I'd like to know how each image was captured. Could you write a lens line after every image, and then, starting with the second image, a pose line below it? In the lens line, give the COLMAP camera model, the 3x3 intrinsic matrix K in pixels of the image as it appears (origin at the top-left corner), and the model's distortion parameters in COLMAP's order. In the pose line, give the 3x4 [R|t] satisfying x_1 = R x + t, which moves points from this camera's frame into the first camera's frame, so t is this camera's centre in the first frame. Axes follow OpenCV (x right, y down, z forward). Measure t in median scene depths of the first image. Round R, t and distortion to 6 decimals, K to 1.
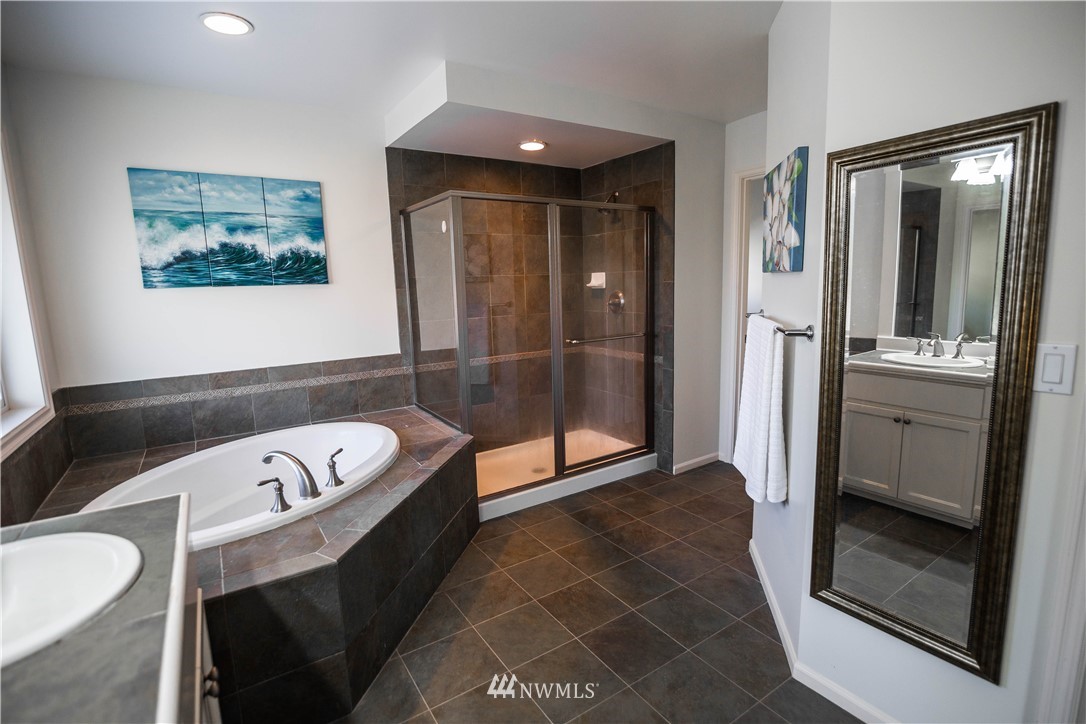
lens RADIAL K [[520.1, 0, 543.0], [0, 520.1, 362.0], [0, 0, 1]] dist [-0.018211, -0.000013]
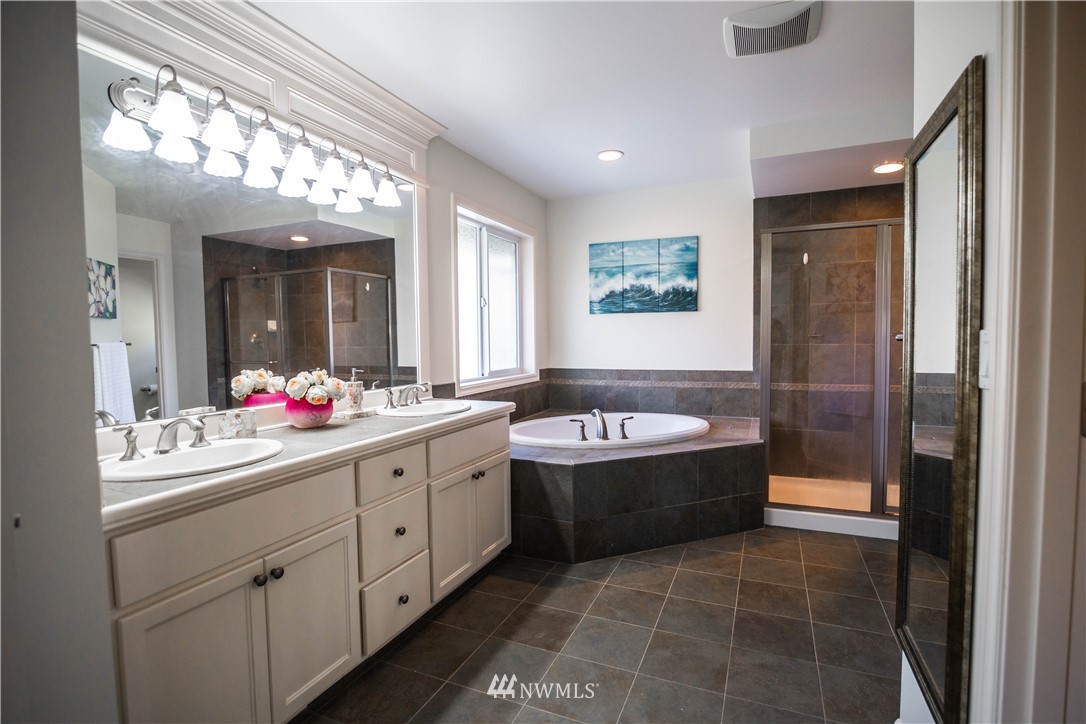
lens RADIAL K [[520.1, 0, 543.0], [0, 520.1, 362.0], [0, 0, 1]] dist [-0.018211, -0.000013]
pose [[0.533795, 0.060120, -0.843474, 0.551186], [-0.135554, 0.990654, -0.015176, 0.055035], [0.834678, 0.122437, 0.536955, -0.017047]]
